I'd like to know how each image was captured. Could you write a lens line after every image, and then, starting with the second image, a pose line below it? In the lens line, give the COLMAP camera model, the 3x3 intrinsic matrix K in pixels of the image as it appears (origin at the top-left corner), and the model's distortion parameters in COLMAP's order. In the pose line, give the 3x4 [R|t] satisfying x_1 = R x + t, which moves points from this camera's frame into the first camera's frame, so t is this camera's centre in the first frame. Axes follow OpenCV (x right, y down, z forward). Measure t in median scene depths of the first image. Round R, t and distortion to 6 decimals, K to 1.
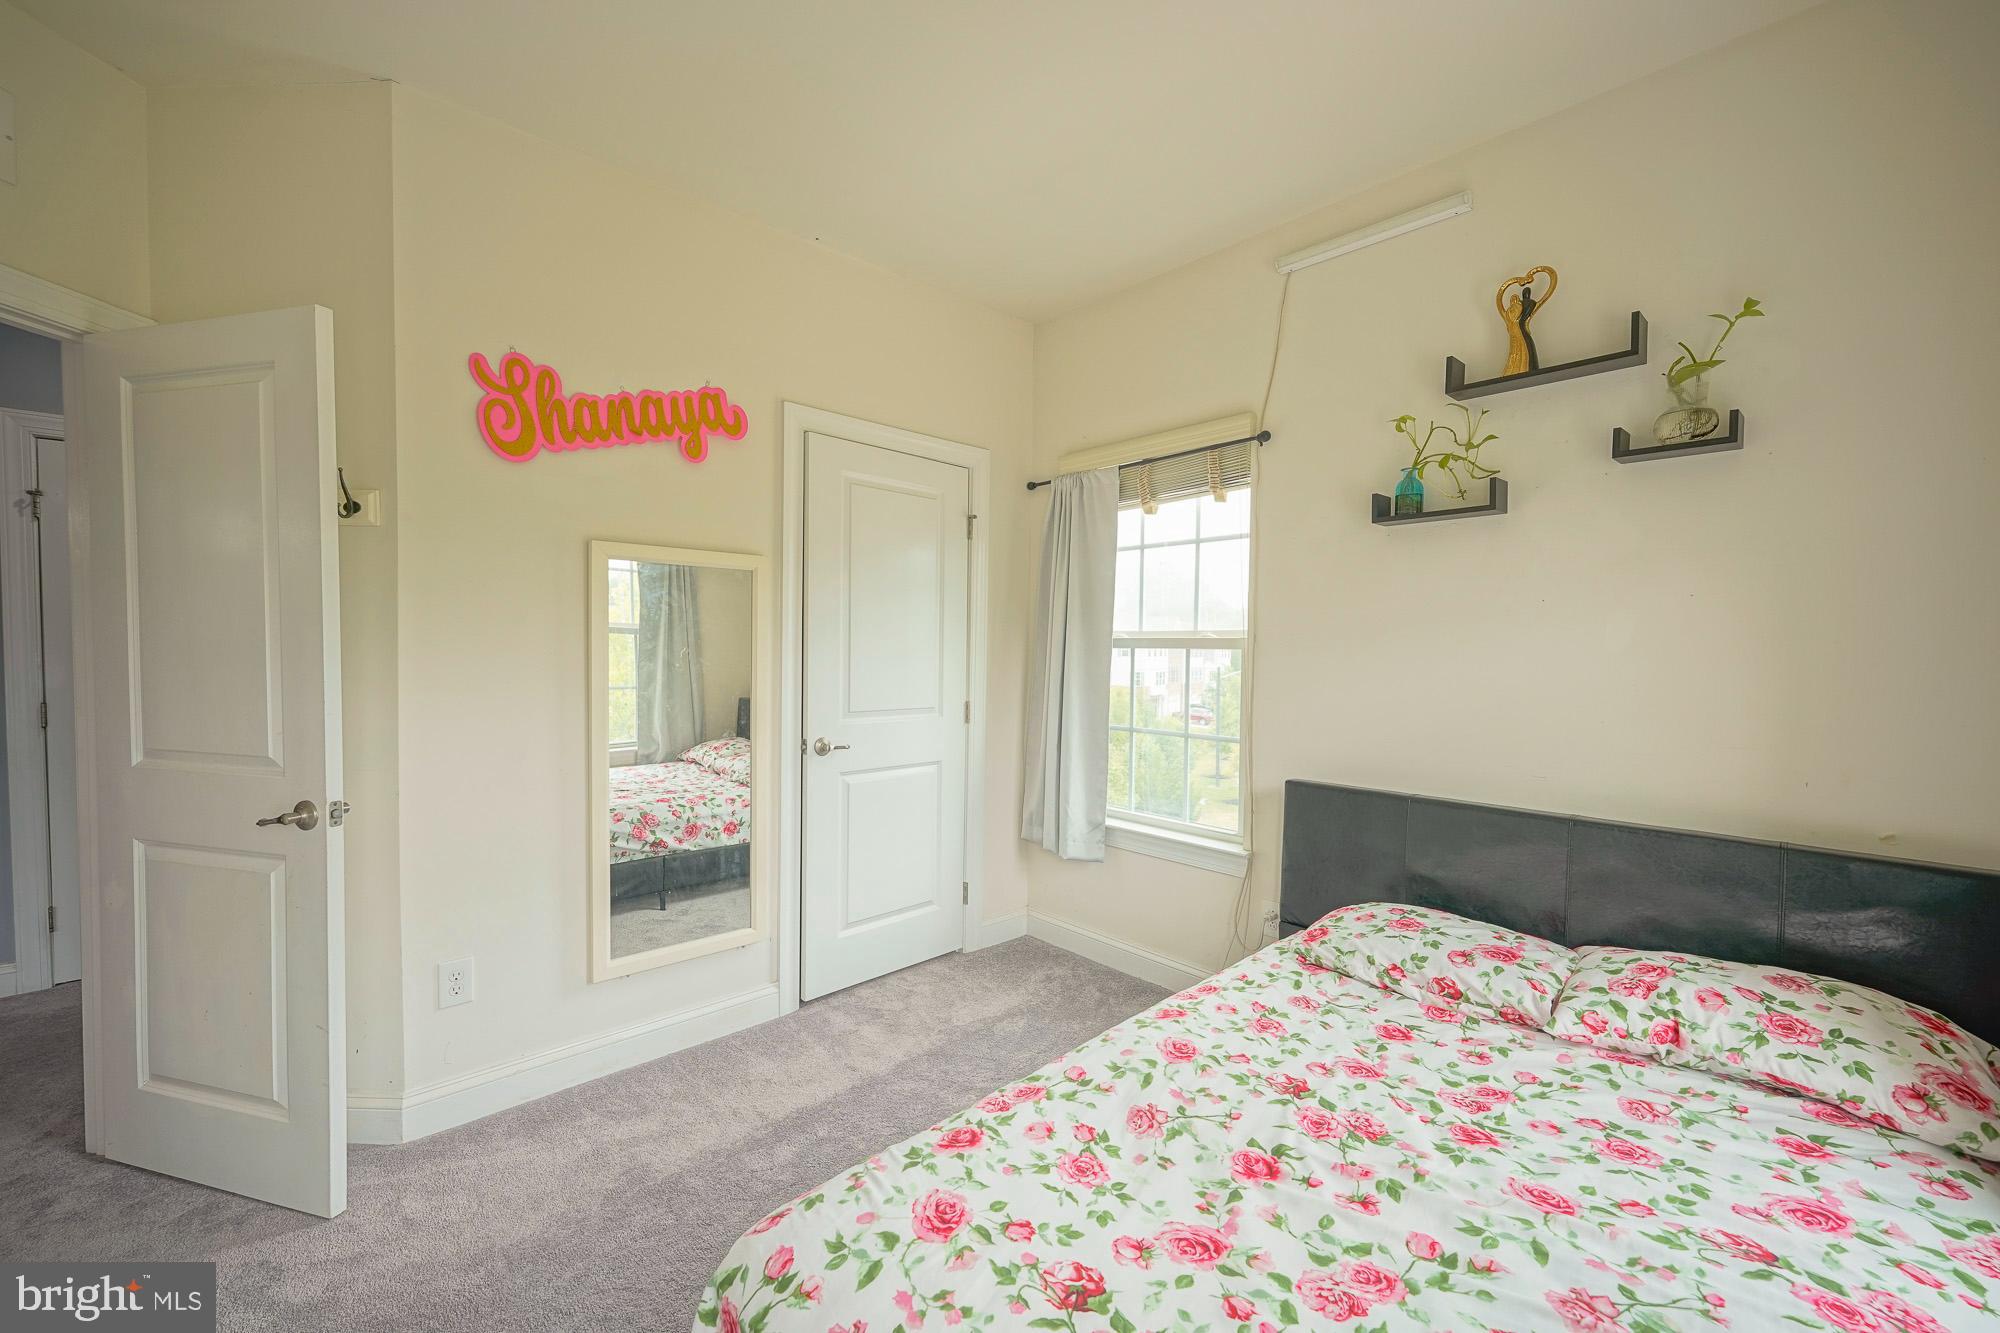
lens RADIAL K [[799.8, 0, 1005.4], [0, 799.8, 671.5], [0, 0, 1]] dist [0.000047, -0.000281]
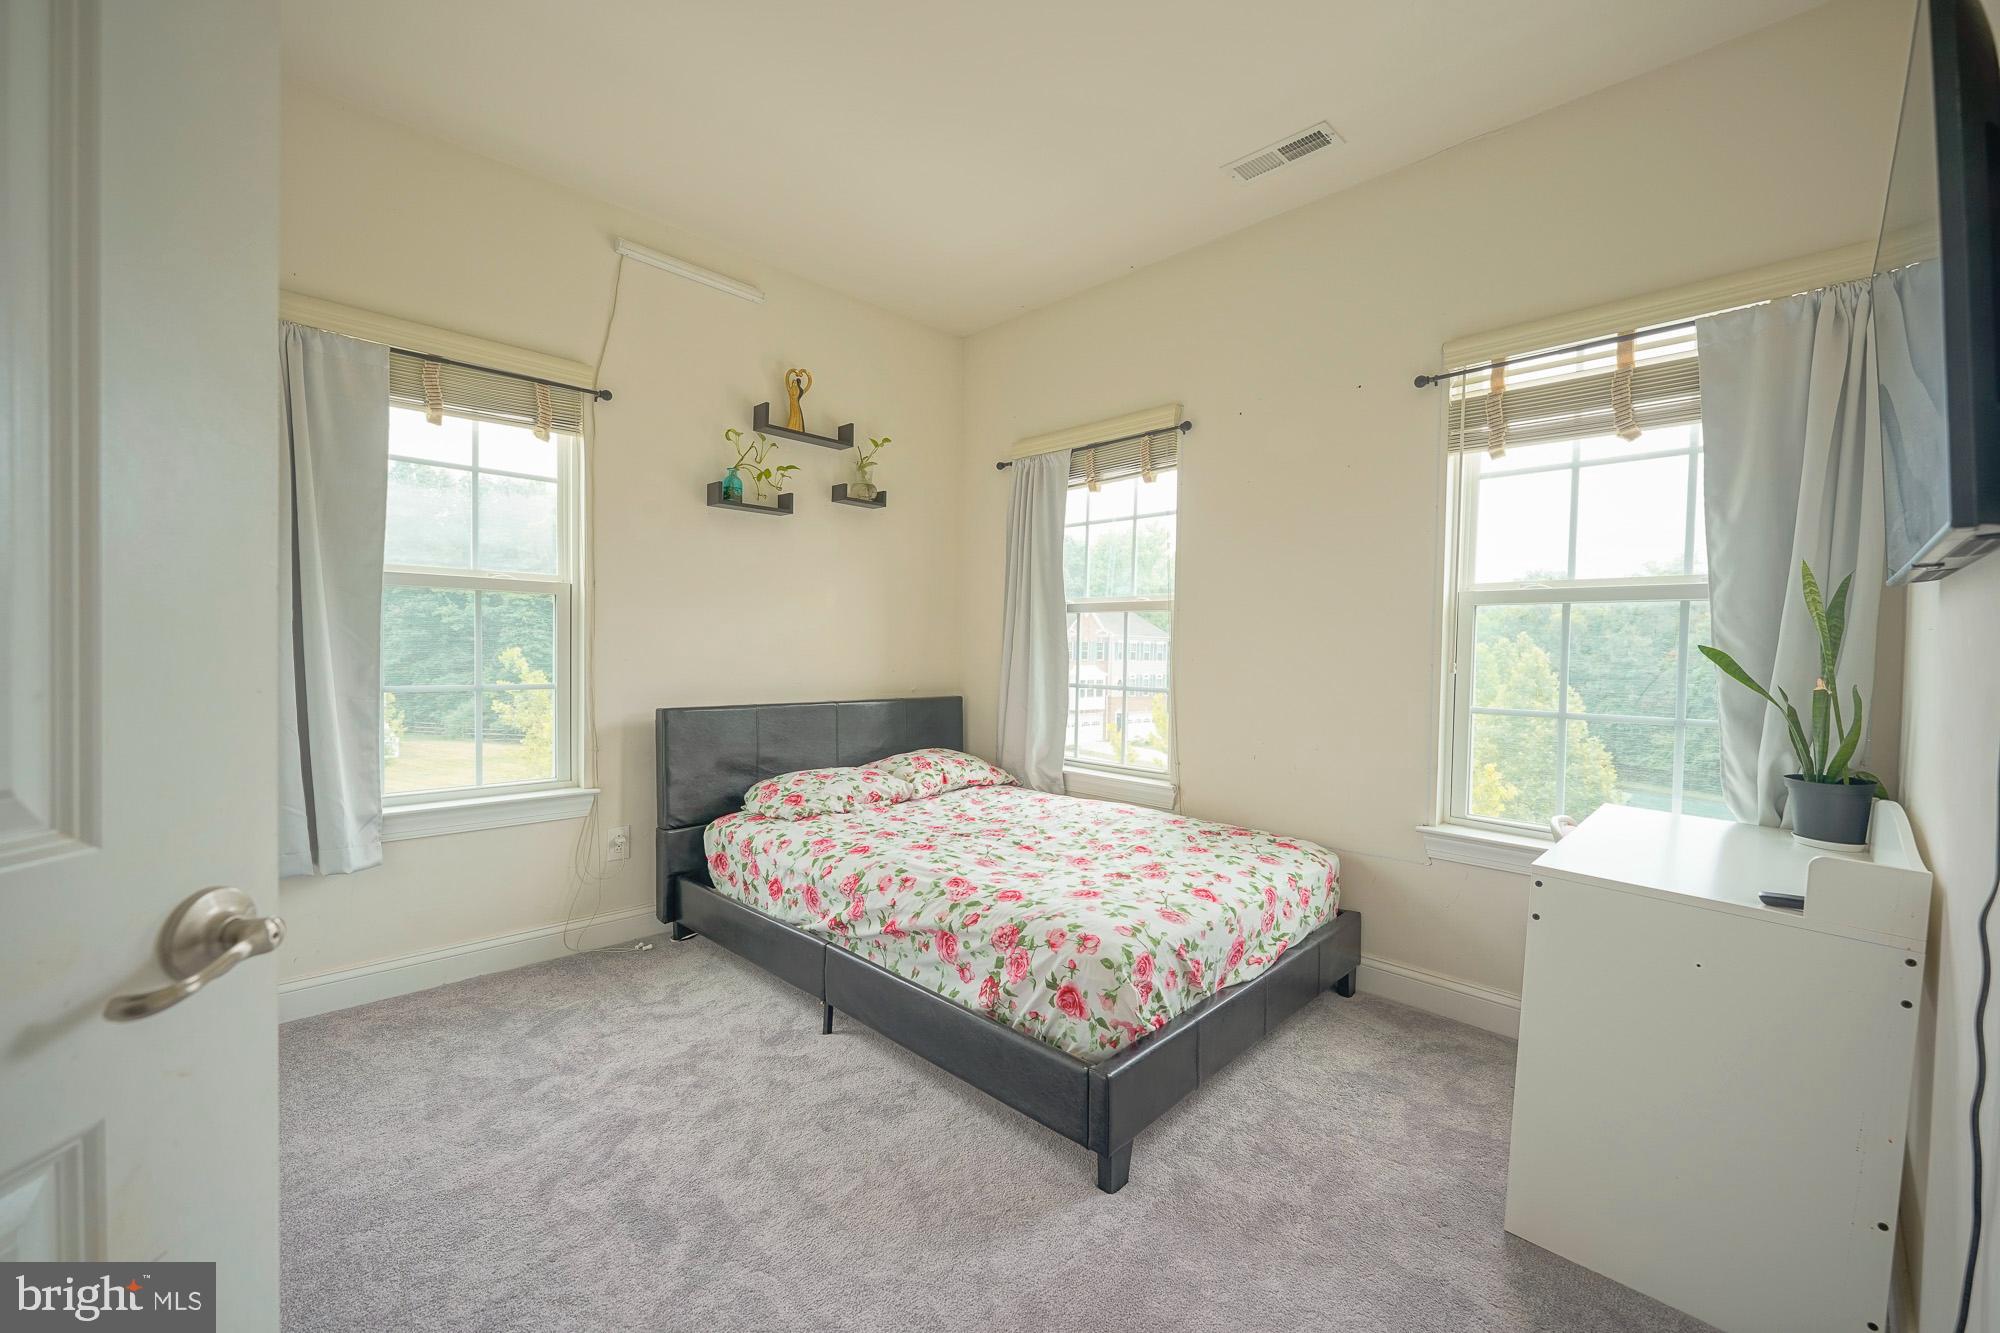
lens RADIAL K [[799.8, 0, 1005.4], [0, 799.8, 671.5], [0, 0, 1]] dist [0.000047, -0.000281]
pose [[-0.038315, -0.036984, 0.998581, -1.102321], [0.017508, 0.999137, 0.037676, 0.061801], [-0.999112, 0.018927, -0.037635, 0.731396]]
